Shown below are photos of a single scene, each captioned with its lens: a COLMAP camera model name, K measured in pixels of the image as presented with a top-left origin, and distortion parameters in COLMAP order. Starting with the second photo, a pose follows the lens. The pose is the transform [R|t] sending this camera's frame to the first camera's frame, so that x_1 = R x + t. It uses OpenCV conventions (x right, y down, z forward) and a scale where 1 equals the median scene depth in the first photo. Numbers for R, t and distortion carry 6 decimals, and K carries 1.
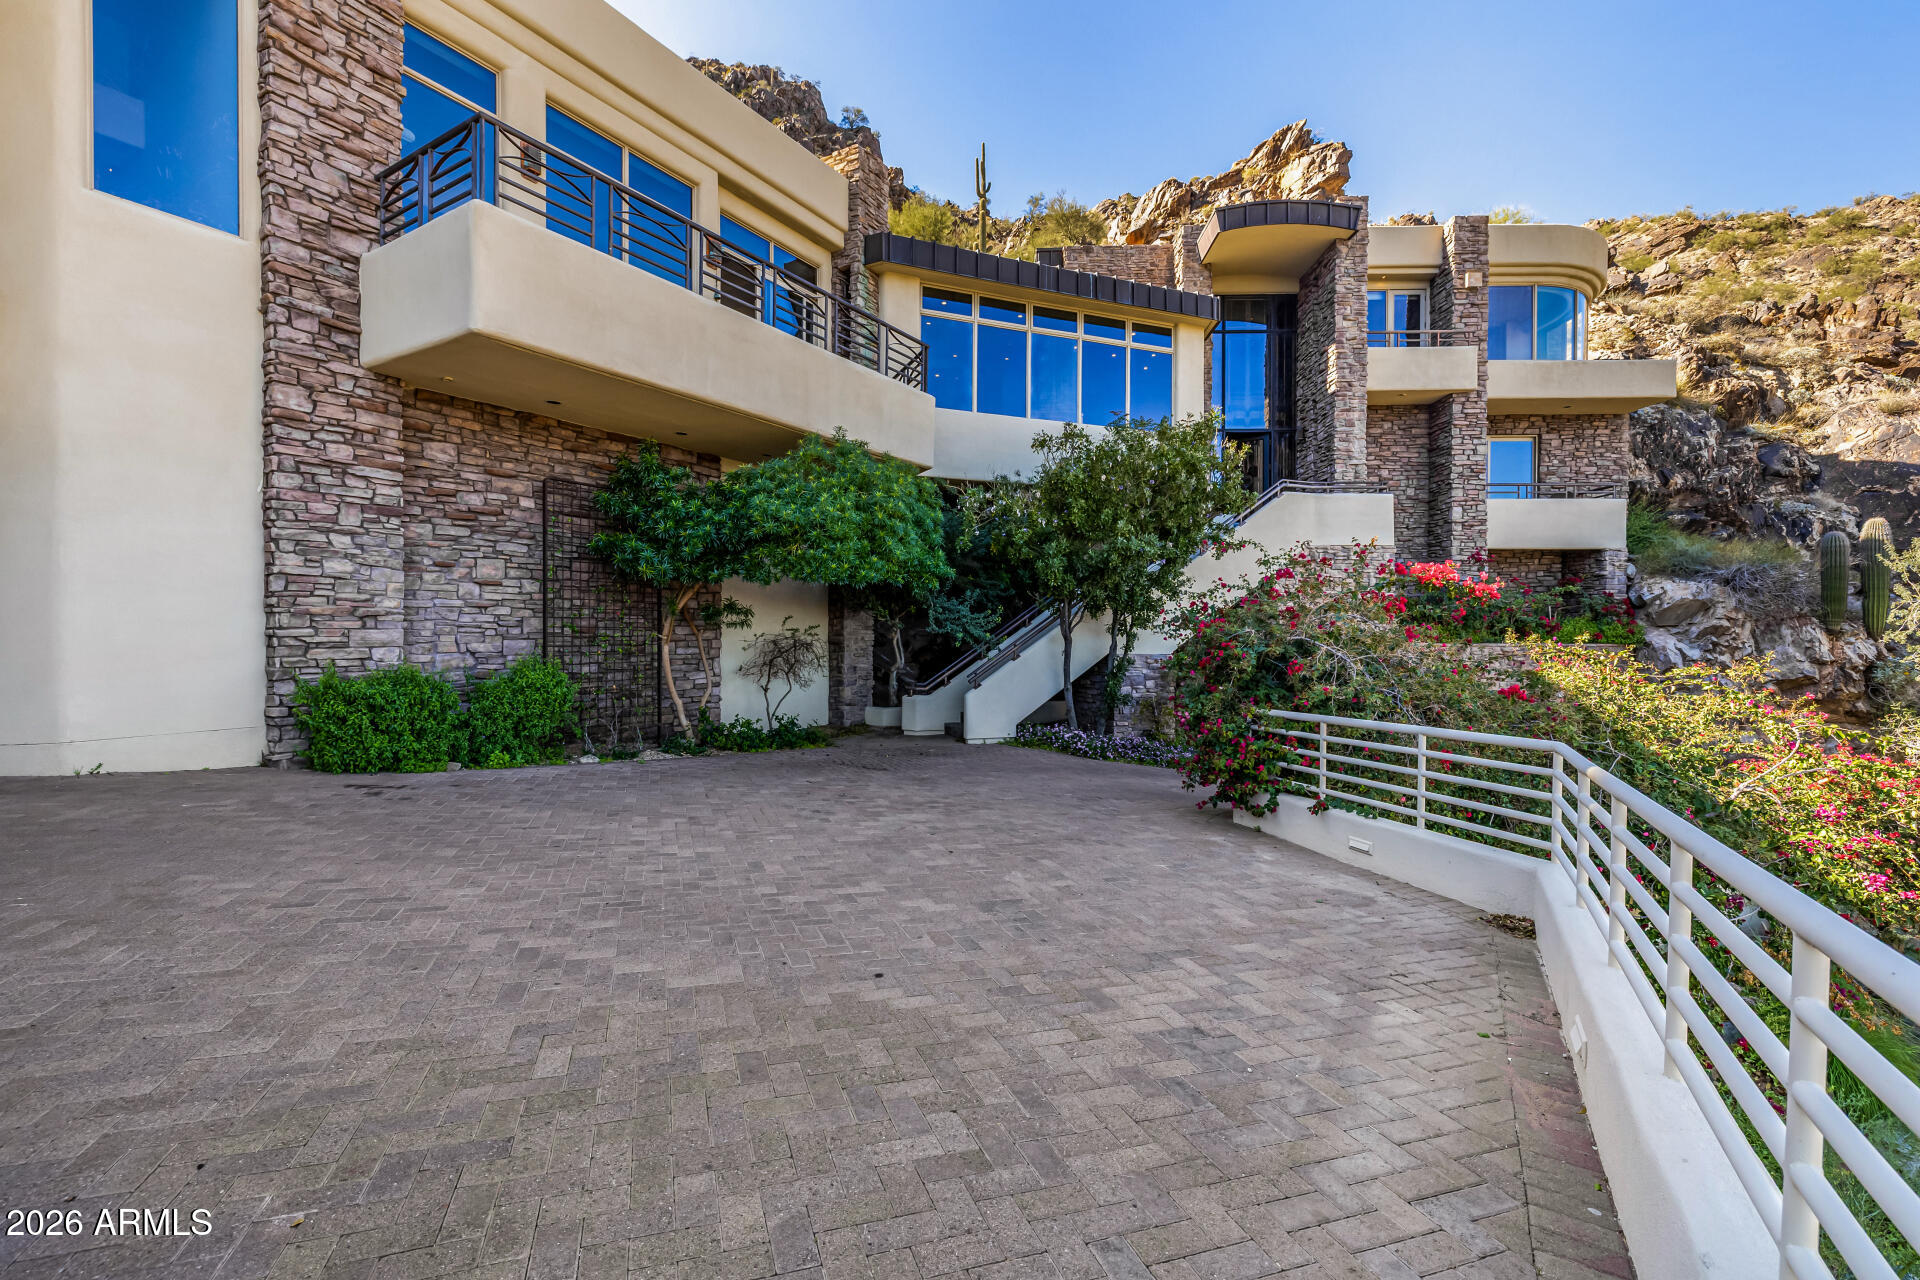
lens RADIAL K [[796.3, 0, 913.6], [0, 796.3, 637.9], [0, 0, 1]] dist [-0.001792, -0.000230]
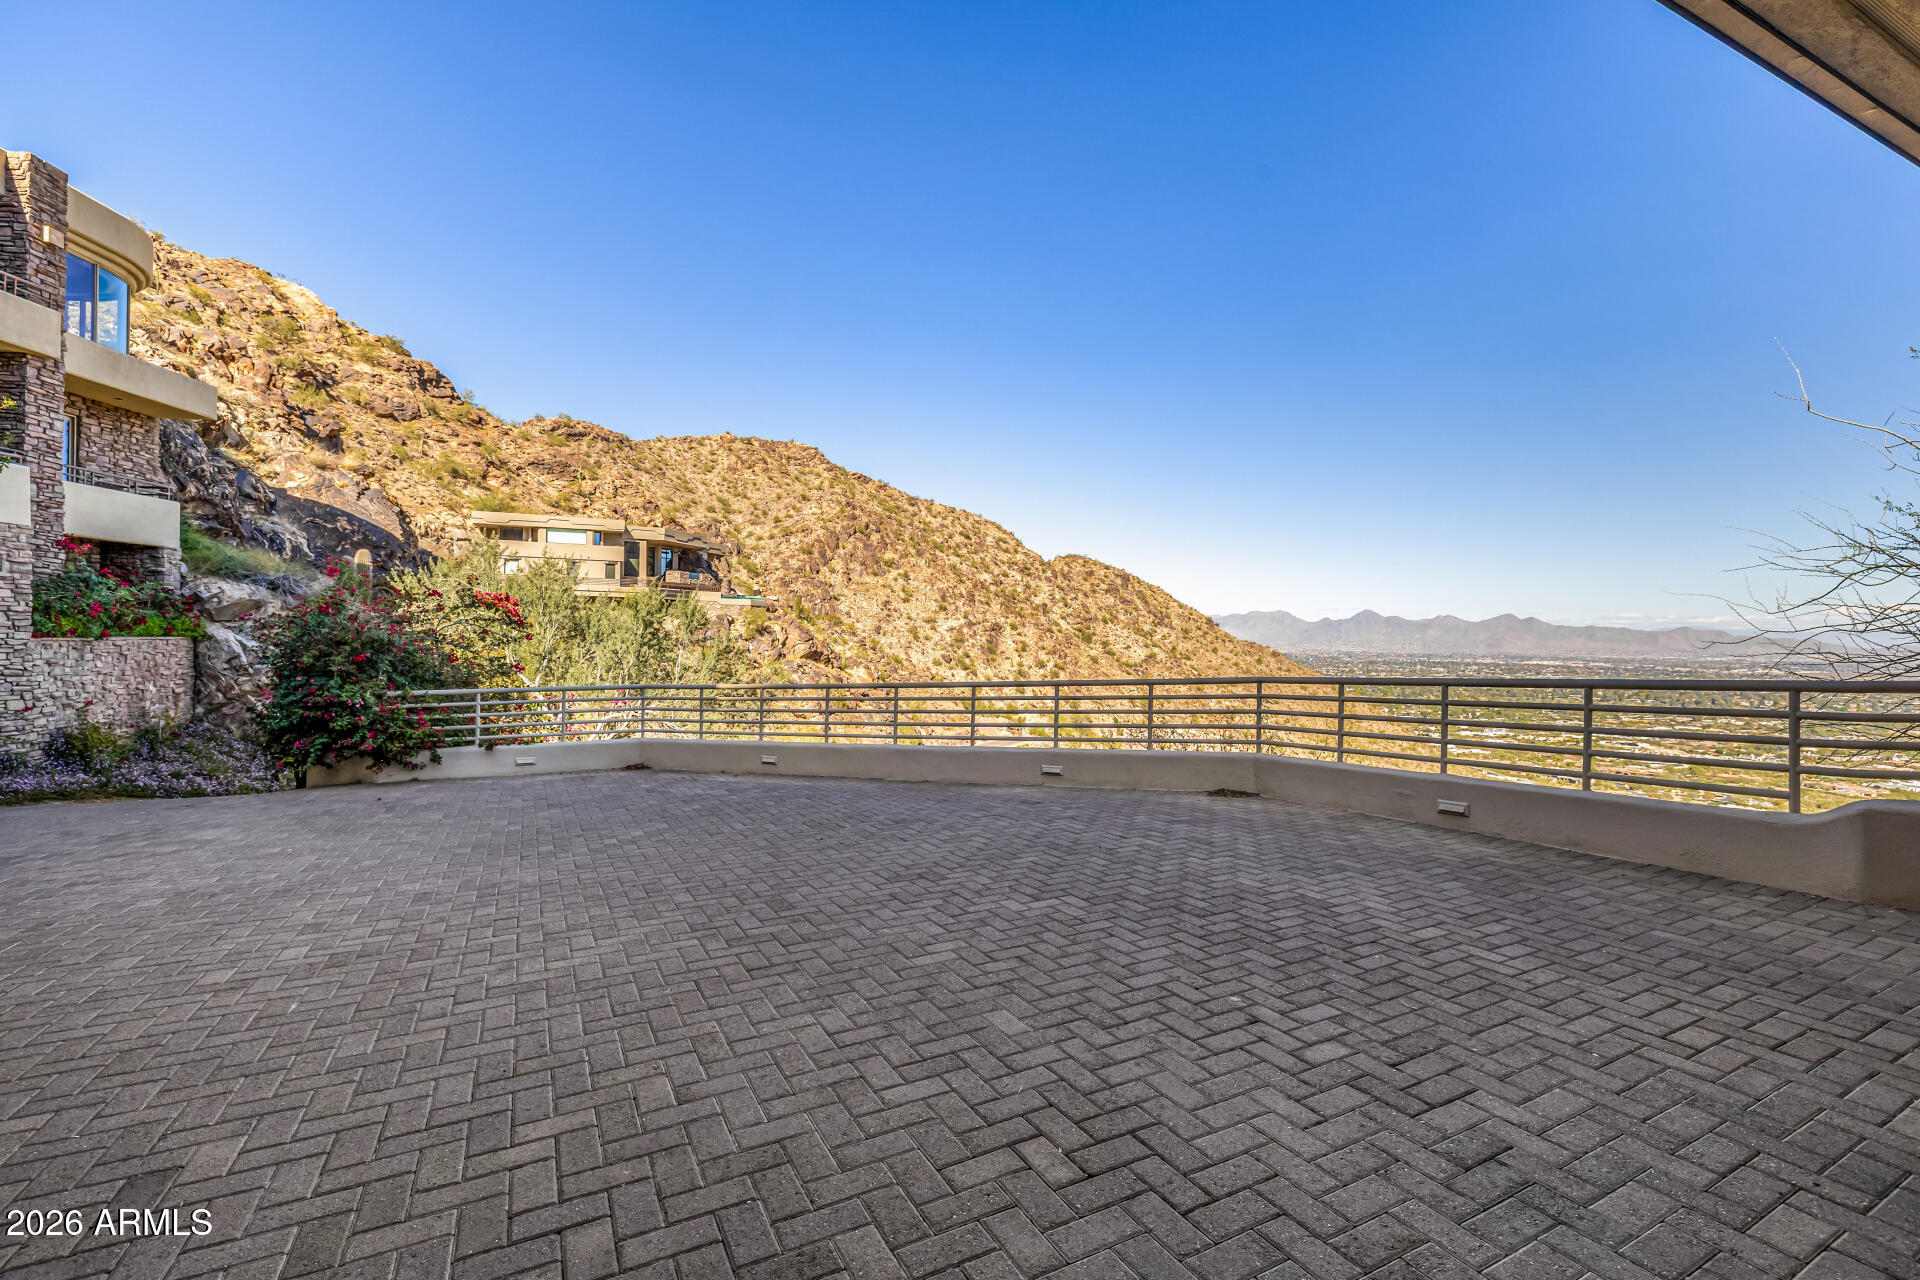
lens RADIAL K [[833.3, 0, 968.7], [0, 833.3, 635.7], [0, 0, 1]] dist [0.000756, -0.000176]
pose [[-0.139504, -0.005907, 0.990204, -0.385238], [-0.006656, 0.999965, 0.005028, -0.006371], [-0.990199, -0.005889, -0.139539, 0.094558]]
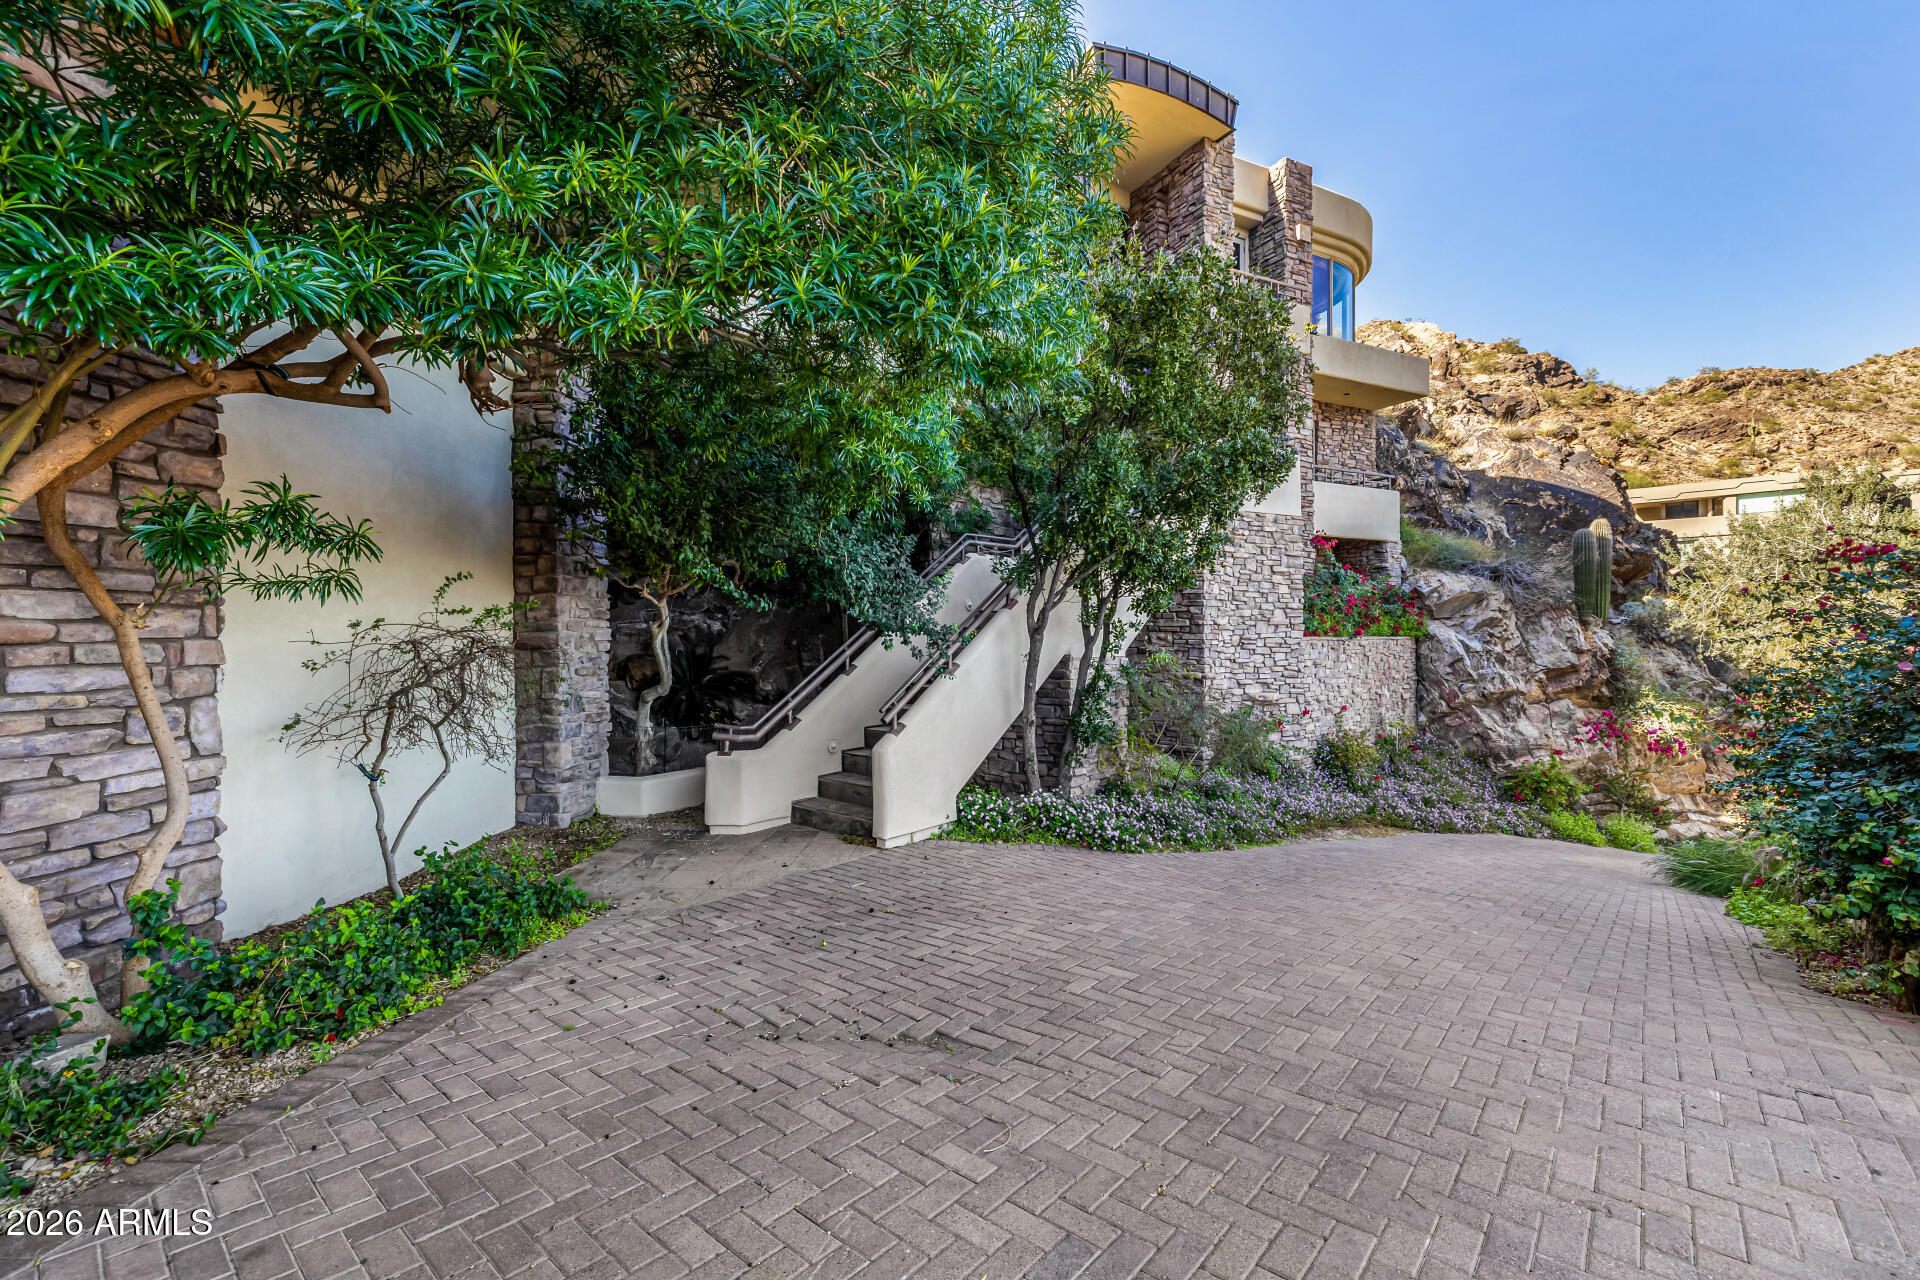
lens RADIAL K [[833.3, 0, 968.7], [0, 833.3, 635.7], [0, 0, 1]] dist [0.000756, -0.000176]
pose [[0.859084, -0.007919, 0.511773, -0.106568], [0.010974, 0.999935, -0.002949, 0.003592], [-0.511717, 0.008149, 0.859116, 0.385118]]
